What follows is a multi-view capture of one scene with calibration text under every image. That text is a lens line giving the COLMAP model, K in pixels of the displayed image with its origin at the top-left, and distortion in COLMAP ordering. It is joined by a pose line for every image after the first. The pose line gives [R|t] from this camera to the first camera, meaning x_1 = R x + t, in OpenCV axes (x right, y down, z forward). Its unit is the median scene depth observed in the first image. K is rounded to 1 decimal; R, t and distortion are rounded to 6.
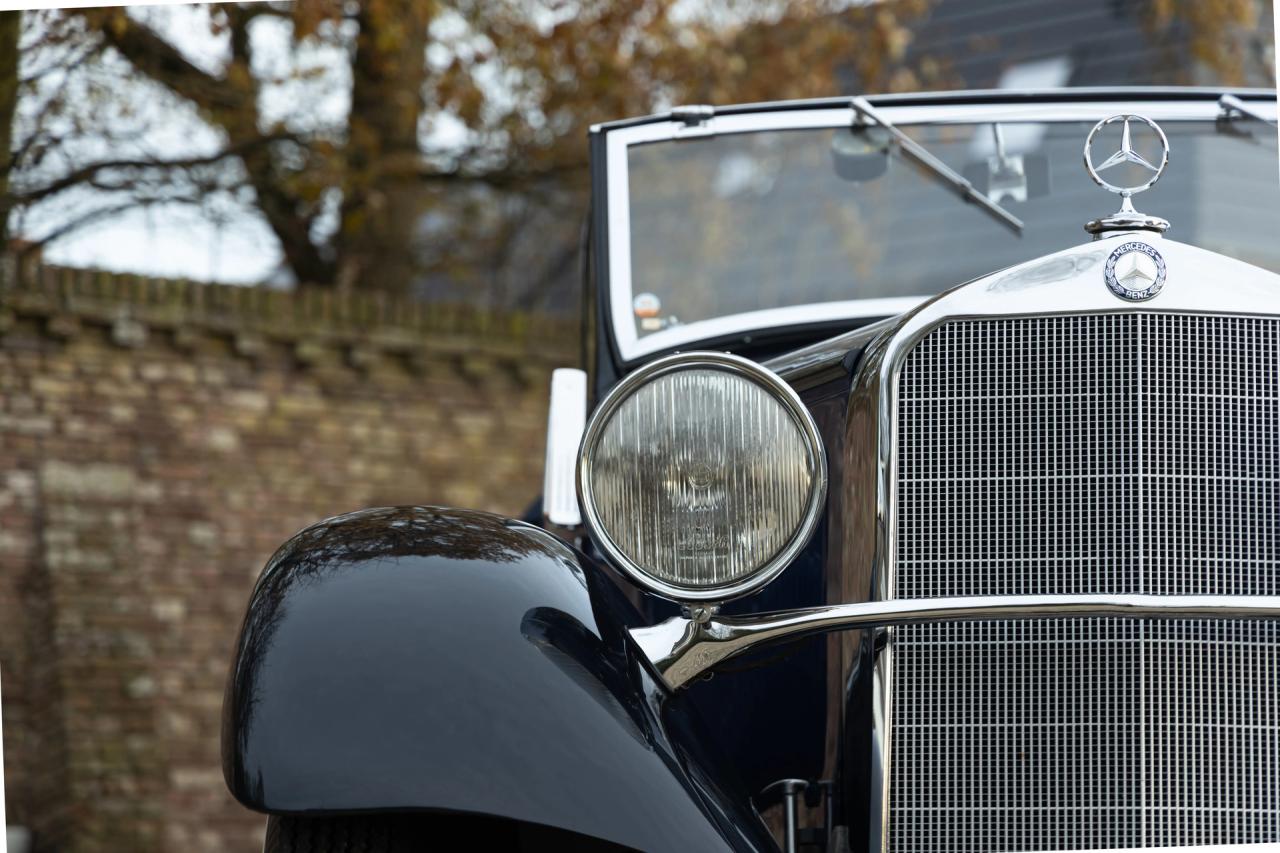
lens RADIAL K [[3923.1, 0, 638.5], [0, 3923.1, 415.3], [0, 0, 1]] dist [0.113472, 0.000000]
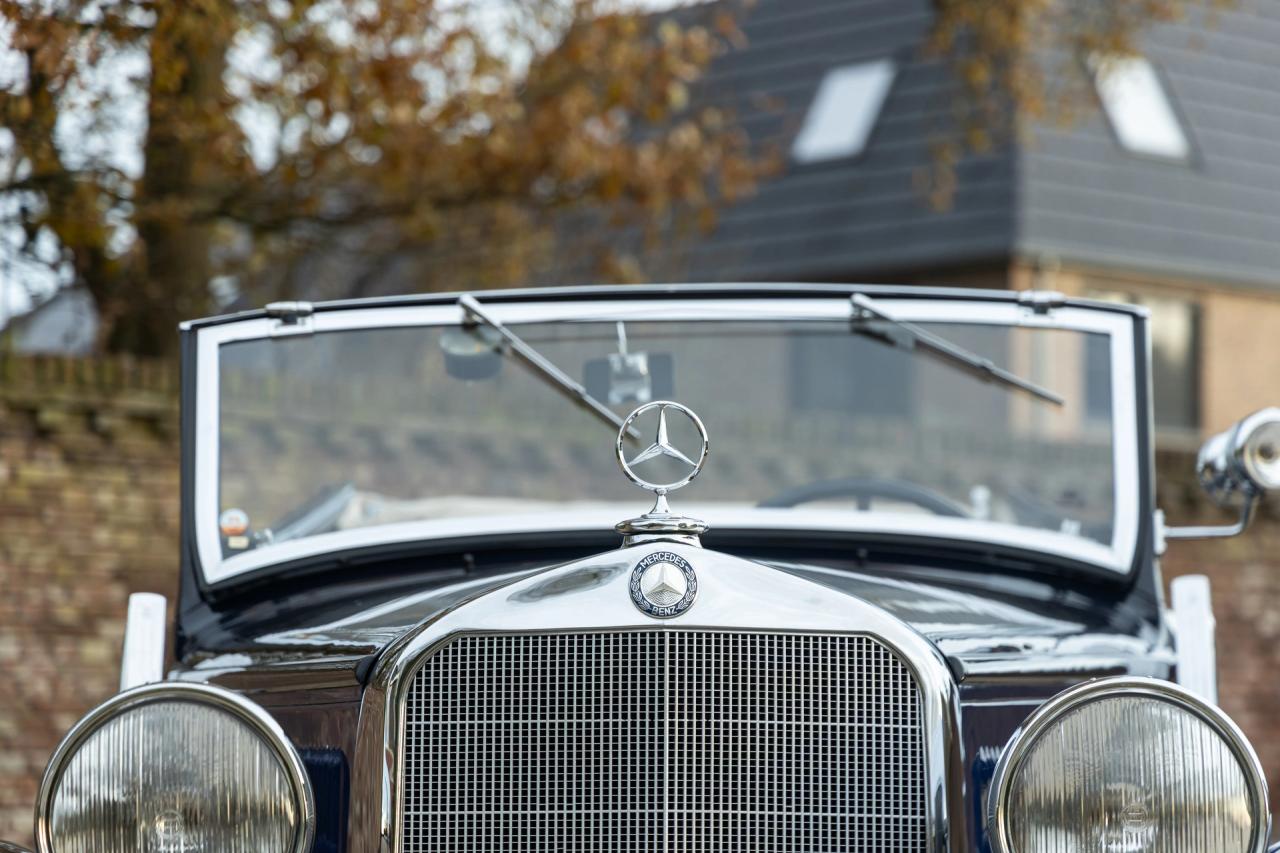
lens RADIAL K [[3923.1, 0, 611.3], [0, 3923.1, 428.5], [0, 0, 1]] dist [0.113472, 0.000000]
pose [[0.999710, 0.000198, 0.024095, 0.091224], [-0.000576, 0.999877, 0.015641, -0.085722], [-0.024089, -0.015651, 0.999587, 0.090754]]
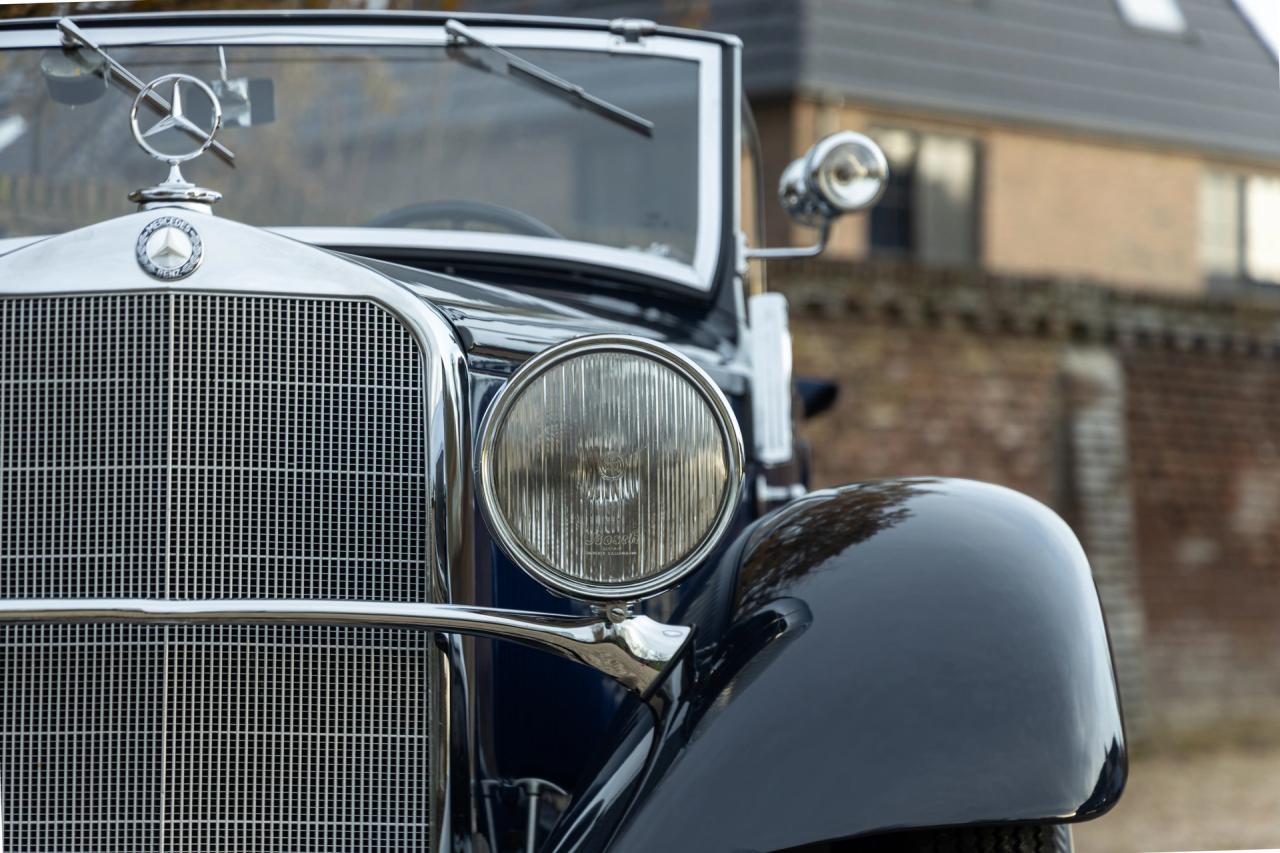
lens RADIAL K [[3923.1, 0, 643.5], [0, 3923.1, 434.2], [0, 0, 1]] dist [0.113472, 0.000000]
pose [[0.997270, 0.000832, 0.073839, 0.167819], [-0.004645, 0.998663, 0.051478, -0.040531], [-0.073697, -0.051681, 0.995941, 0.055848]]
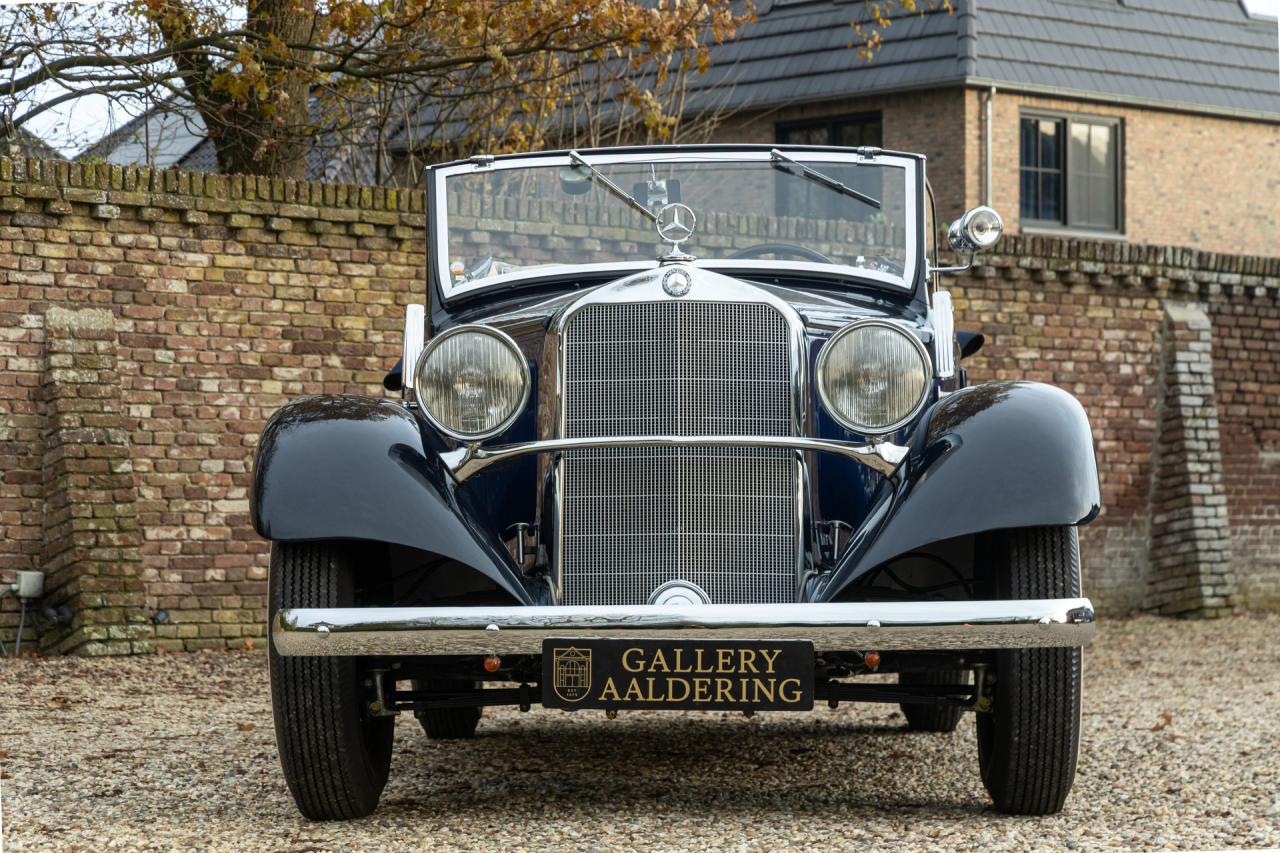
lens RADIAL K [[3923.1, 0, 648.3], [0, 3923.1, 430.7], [0, 0, 1]] dist [0.113472, 0.000000]
pose [[0.999458, -0.009462, 0.031545, 0.043147], [0.007394, 0.997854, 0.065062, -0.093322], [-0.032093, -0.064794, 0.997382, -1.099814]]
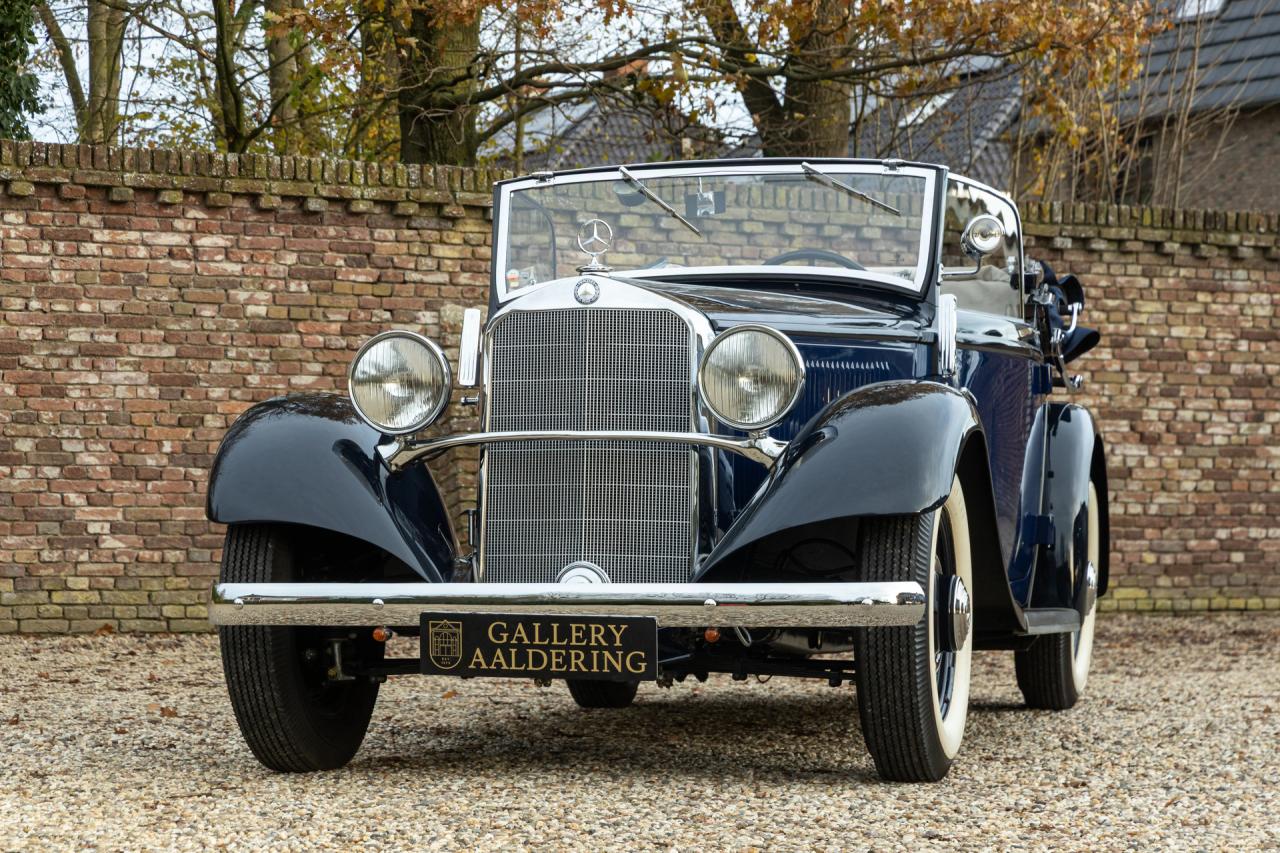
lens RADIAL K [[3923.1, 0, 629.1], [0, 3923.1, 439.6], [0, 0, 1]] dist [0.113472, 0.000000]
pose [[0.980341, -0.007398, -0.197171, 0.602103], [0.021517, 0.997345, 0.069564, -0.108968], [0.196133, -0.072439, 0.977898, -1.265043]]
